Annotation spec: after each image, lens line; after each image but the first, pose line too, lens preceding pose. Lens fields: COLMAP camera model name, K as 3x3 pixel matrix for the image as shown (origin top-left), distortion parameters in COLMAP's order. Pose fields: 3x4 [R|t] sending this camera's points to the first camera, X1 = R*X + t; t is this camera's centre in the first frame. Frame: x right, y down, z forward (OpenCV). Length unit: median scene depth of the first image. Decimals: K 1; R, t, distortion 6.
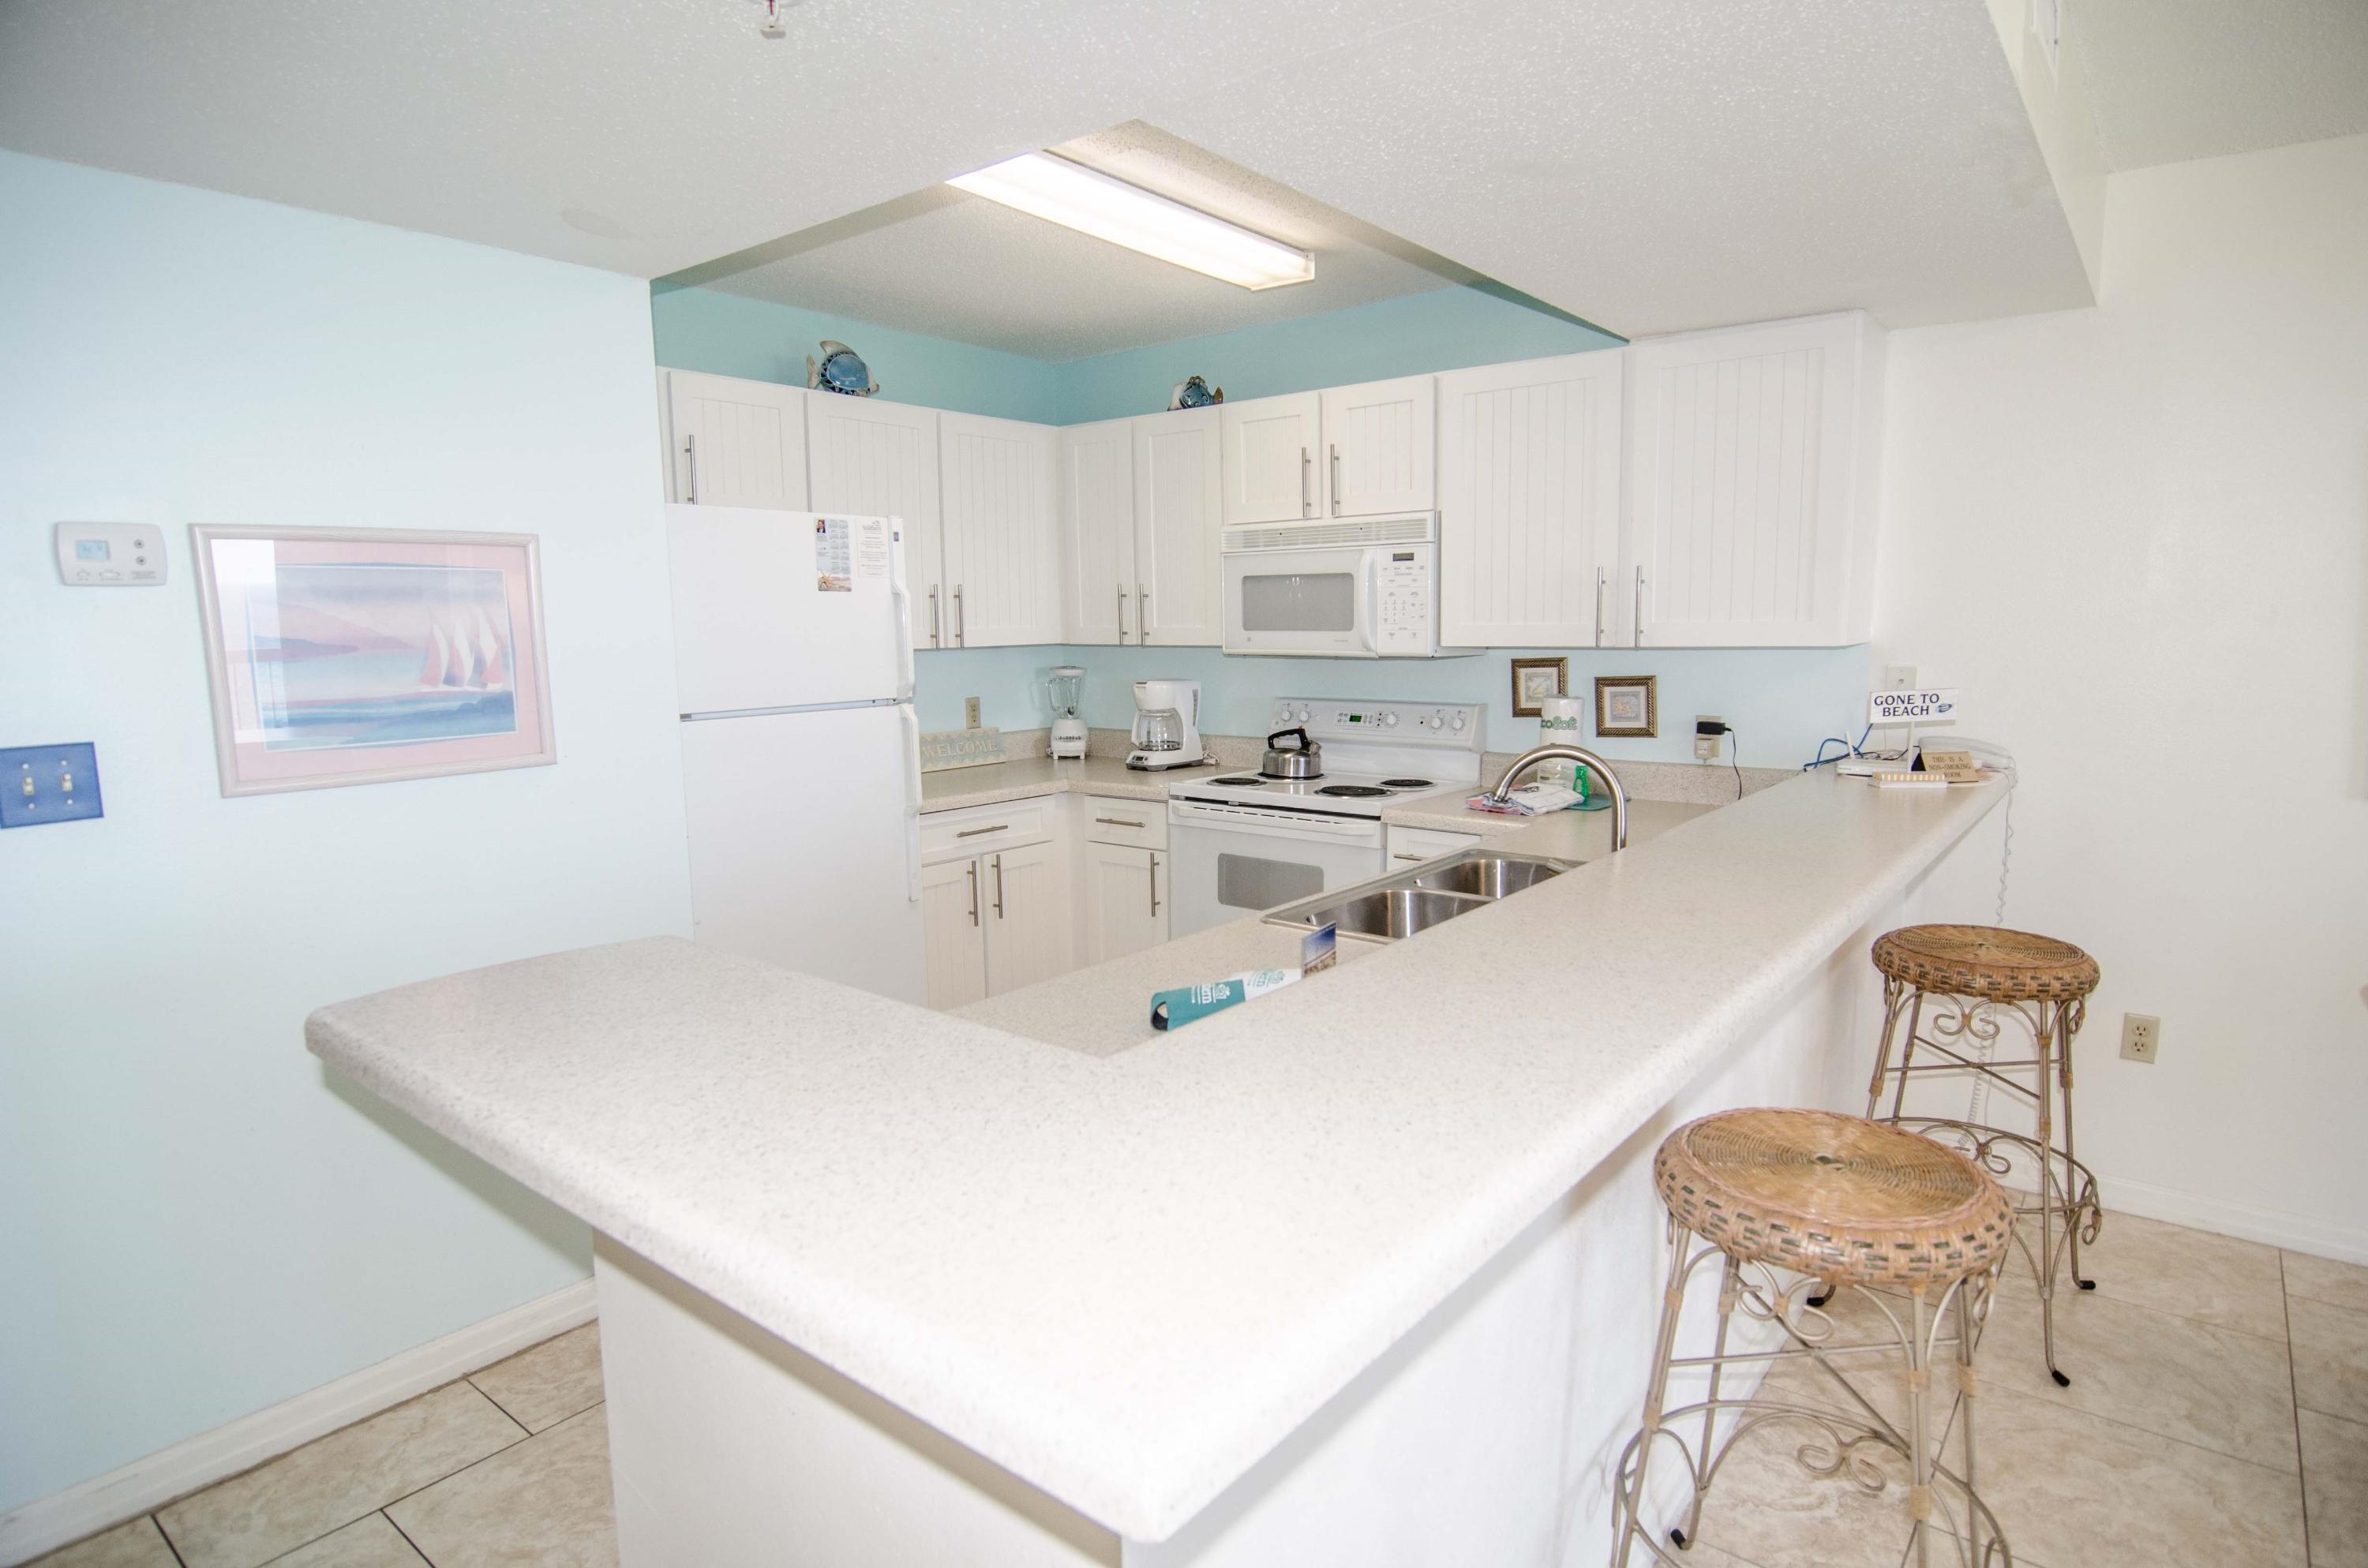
lens RADIAL K [[1263.8, 0, 1198.1], [0, 1263.8, 803.1], [0, 0, 1]] dist [-0.007340, -0.011720]
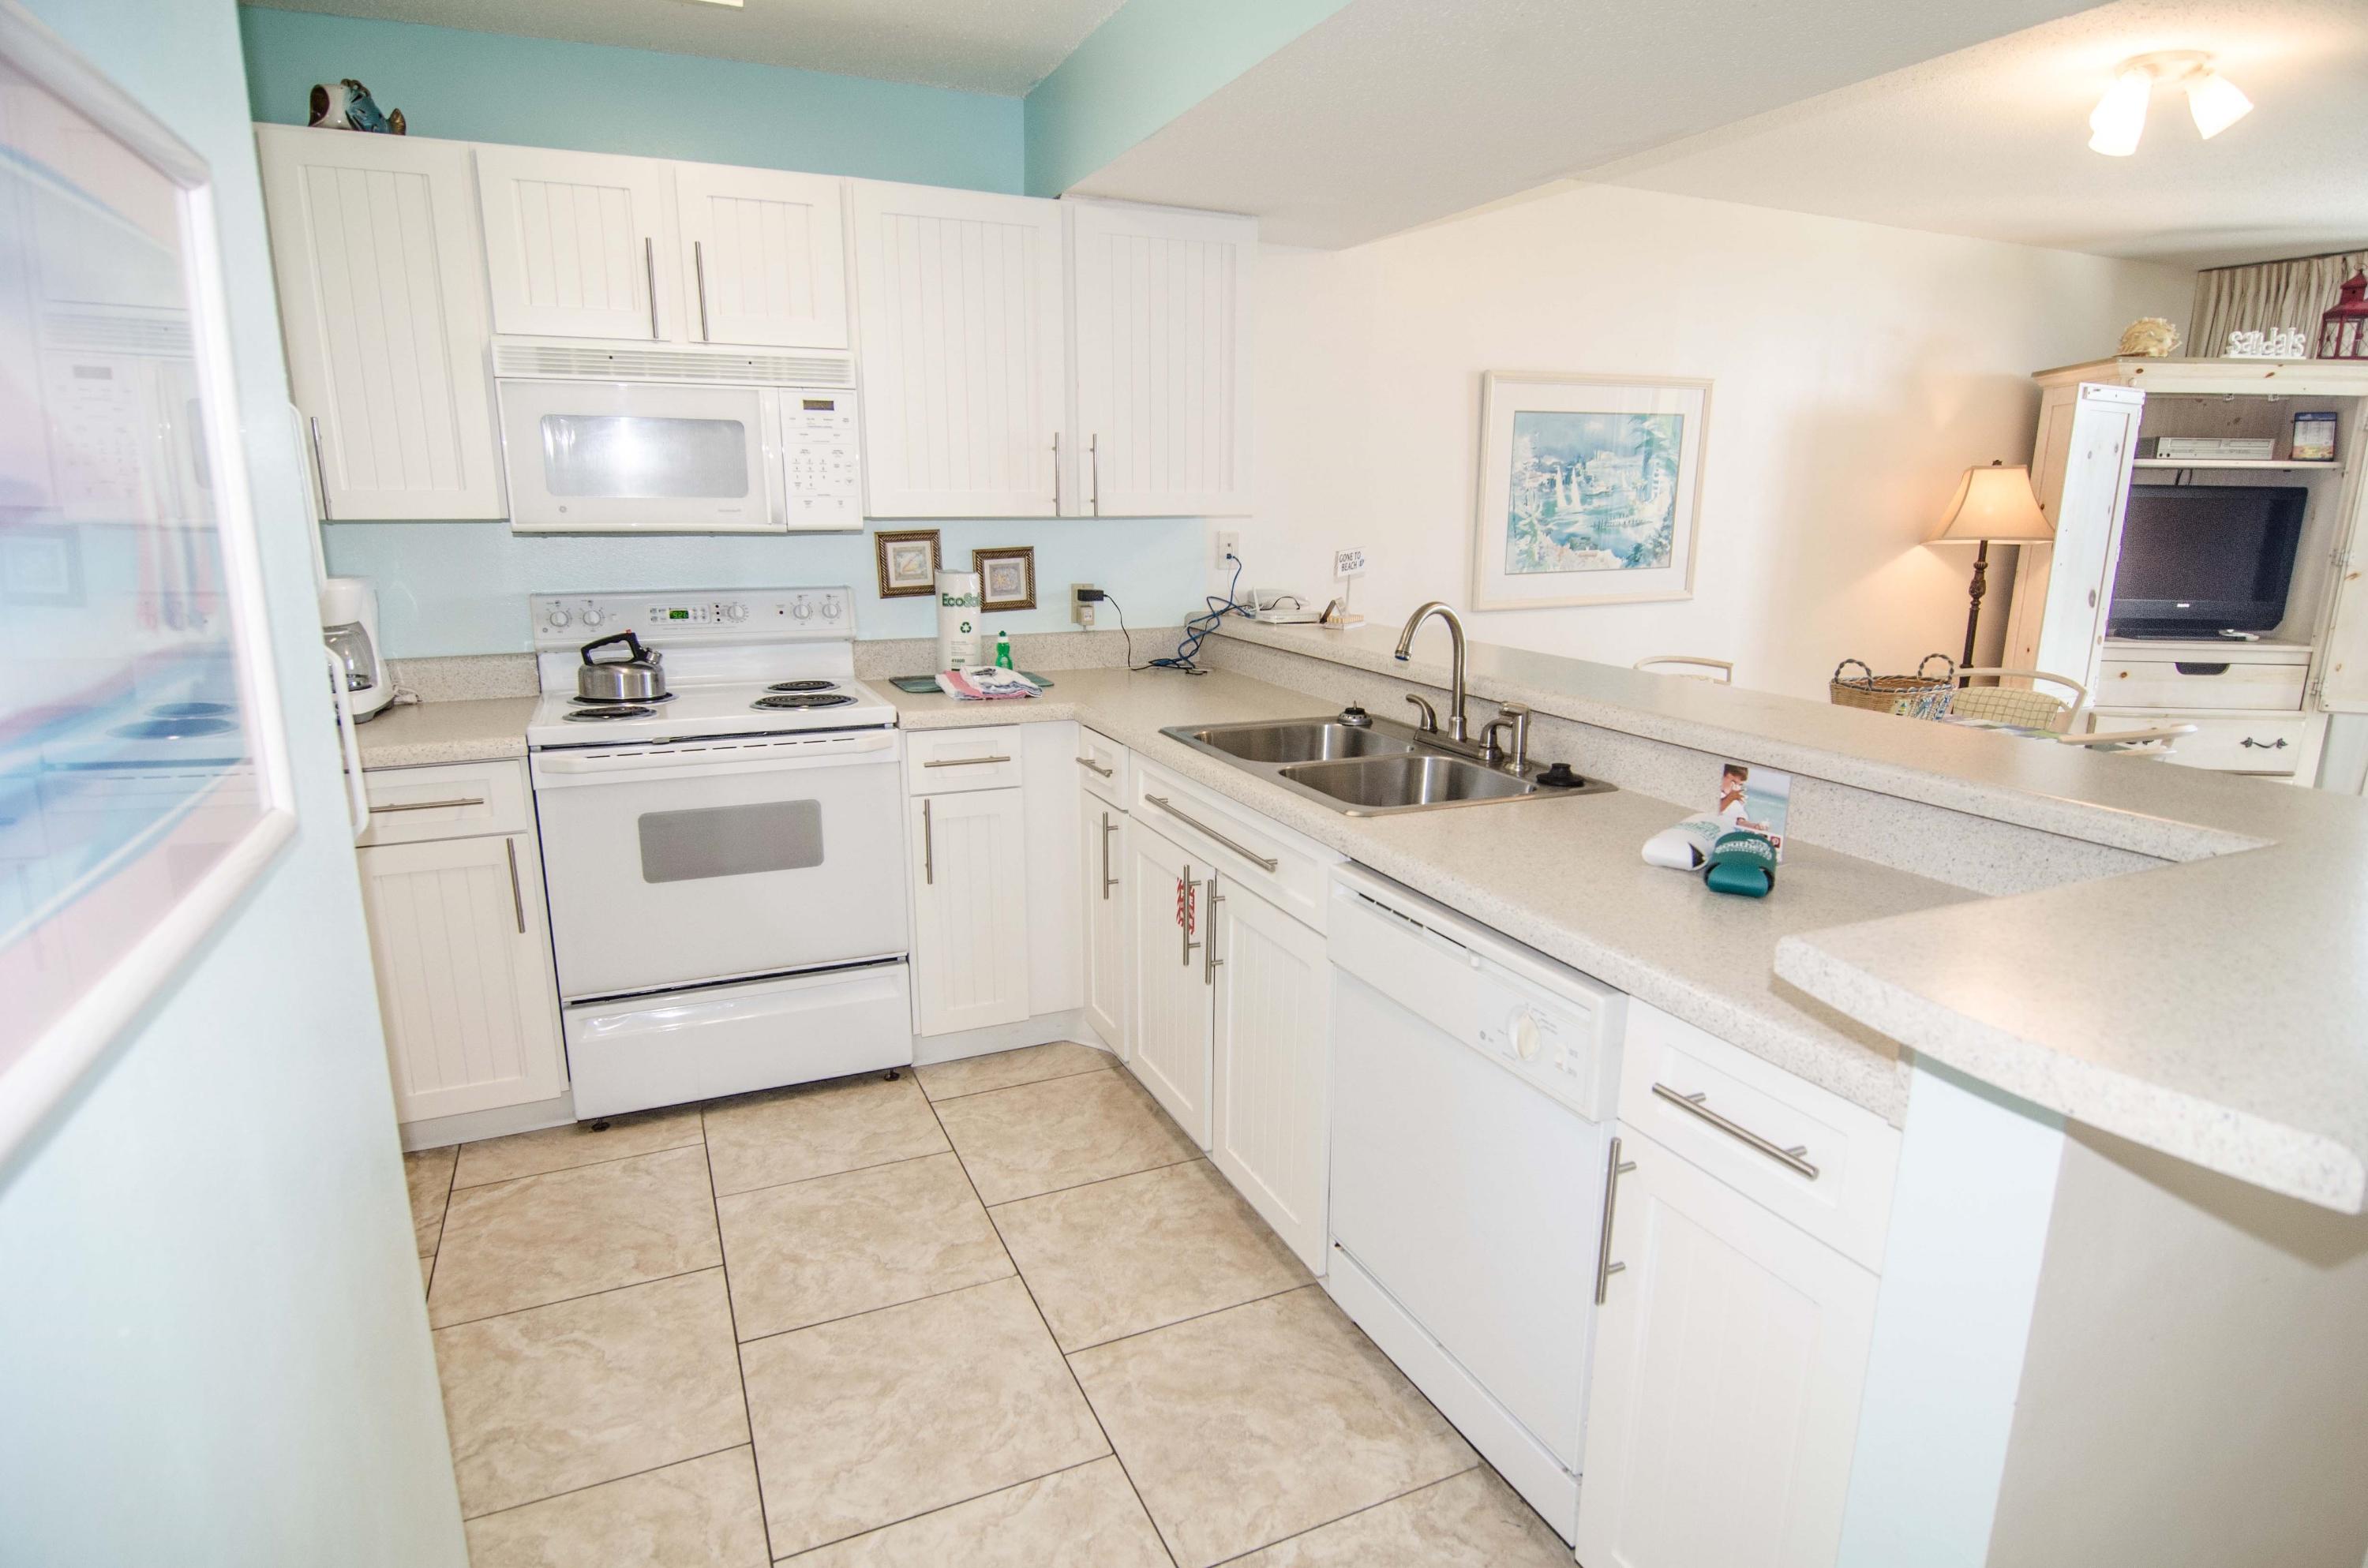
lens RADIAL K [[1262.5, 0, 1202.4], [0, 1262.5, 805.9], [0, 0, 1]] dist [-0.000815, -0.014104]
pose [[0.454747, -0.197991, 0.868335, -0.438199], [0.118720, 0.979752, 0.161221, -0.040110], [-0.882673, 0.029774, 0.469044, 0.374321]]
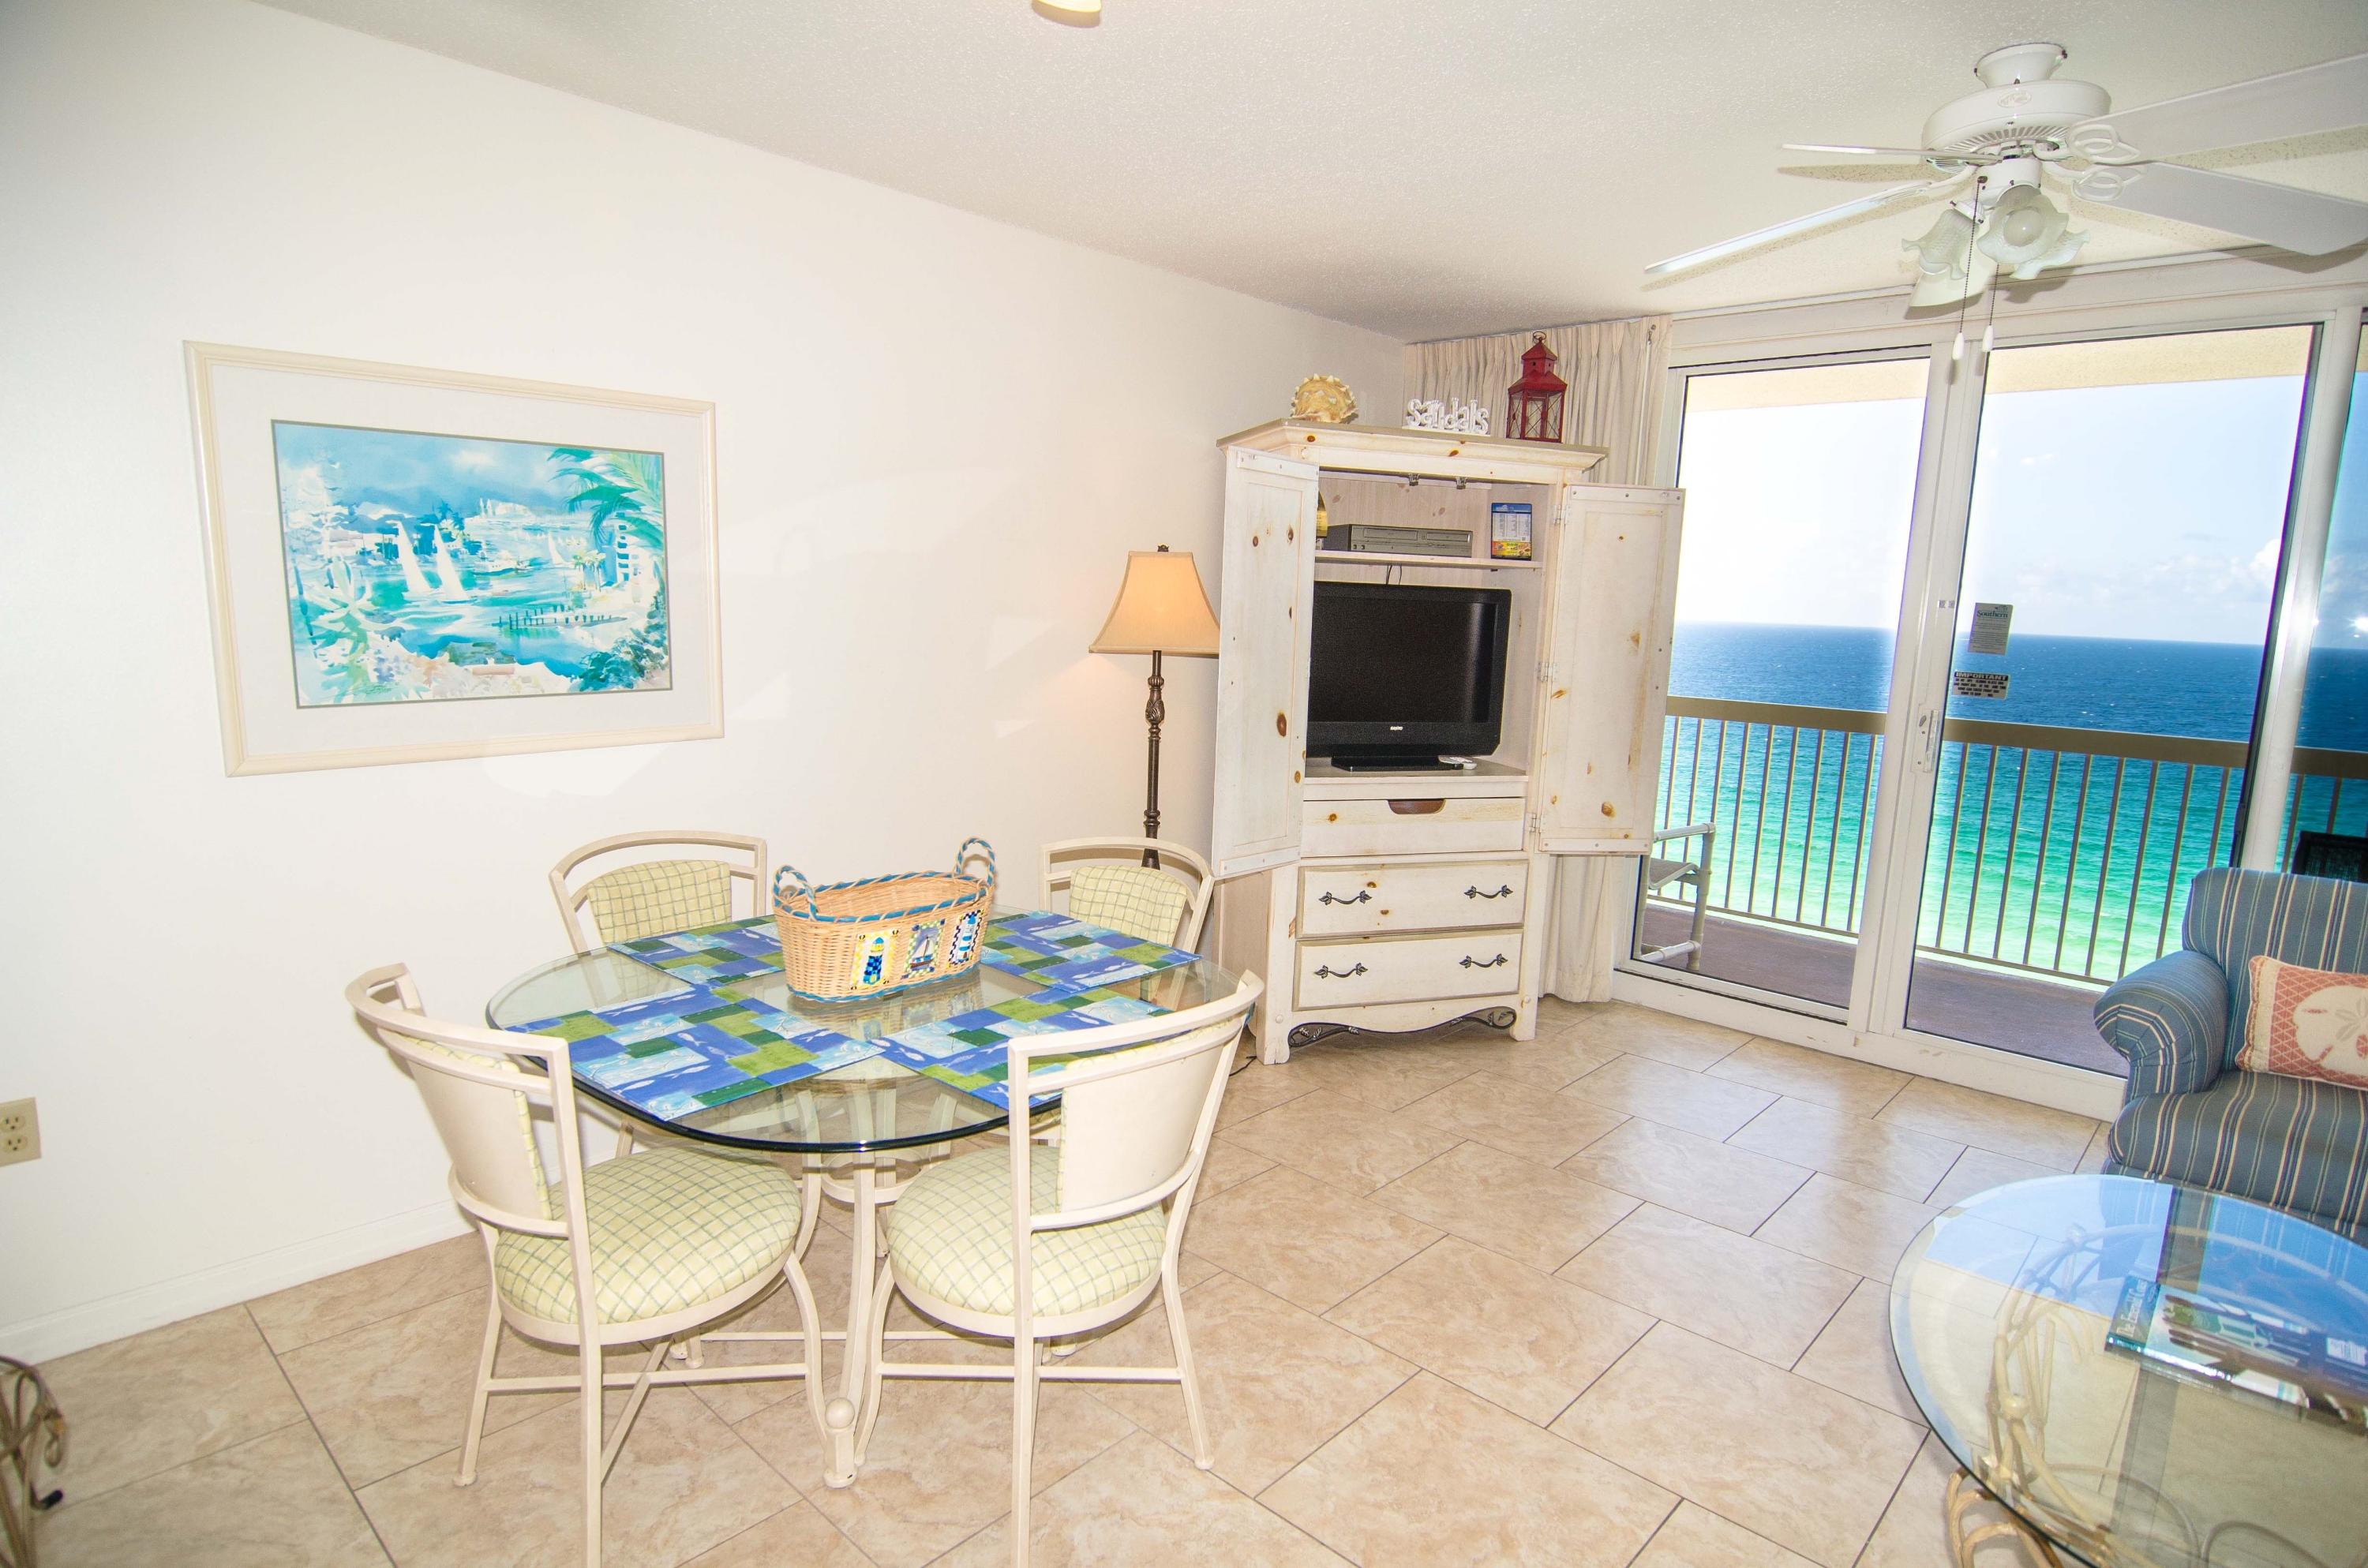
lens RADIAL K [[1263.8, 0, 1198.1], [0, 1263.8, 803.1], [0, 0, 1]] dist [-0.007340, -0.011720]
pose [[0.073247, -0.150080, 0.985957, 0.084055], [0.108440, 0.983949, 0.141719, -0.022894], [-0.991401, 0.096537, 0.088346, 0.168465]]
